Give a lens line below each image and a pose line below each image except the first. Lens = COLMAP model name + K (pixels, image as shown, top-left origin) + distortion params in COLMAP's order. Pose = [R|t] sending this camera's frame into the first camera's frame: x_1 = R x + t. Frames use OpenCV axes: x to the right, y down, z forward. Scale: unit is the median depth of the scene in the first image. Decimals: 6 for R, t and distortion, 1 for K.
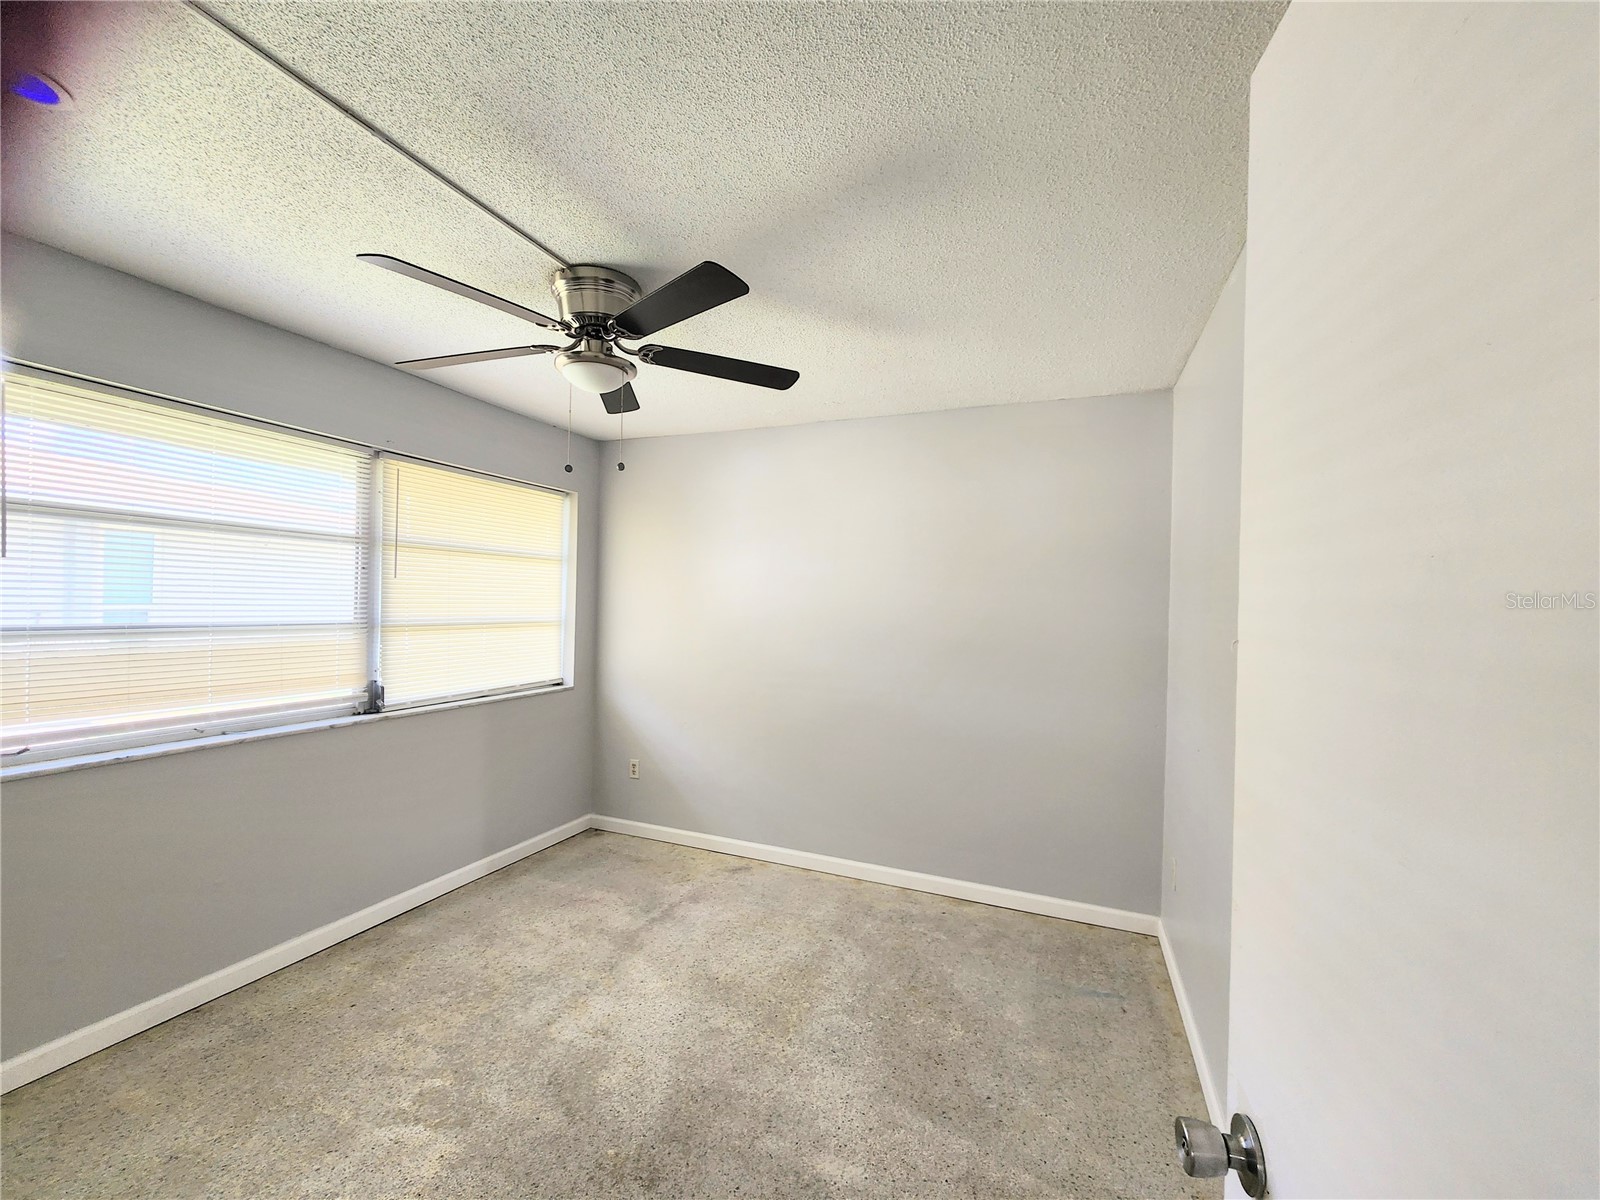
lens RADIAL K [[646.8, 0, 804.6], [0, 646.8, 598.1], [0, 0, 1]] dist [-0.000687, 0.000026]
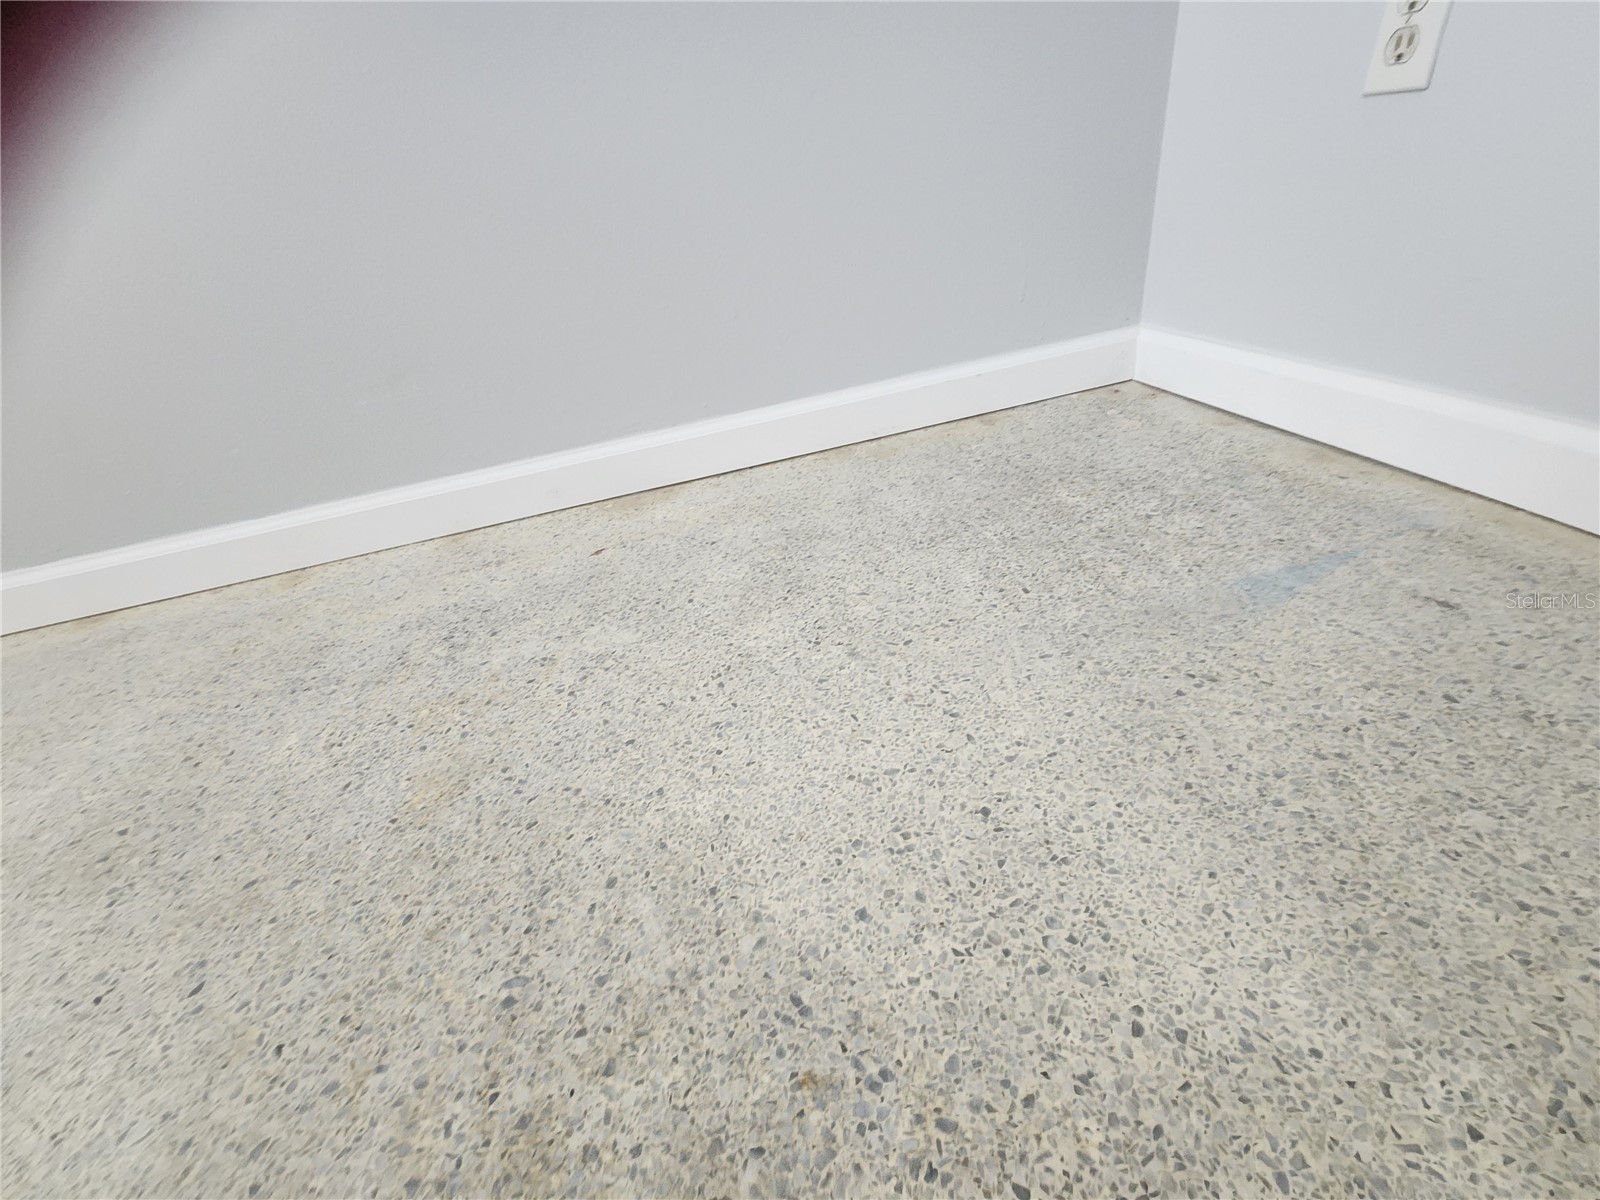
lens RADIAL K [[646.8, 0, 801.3], [0, 646.8, 599.7], [0, 0, 1]] dist [-0.000687, 0.000026]
pose [[0.810471, -0.436067, 0.391128, 0.177554], [0.166498, 0.811655, 0.559905, 0.380609], [-0.561618, -0.388665, 0.730428, 0.777183]]
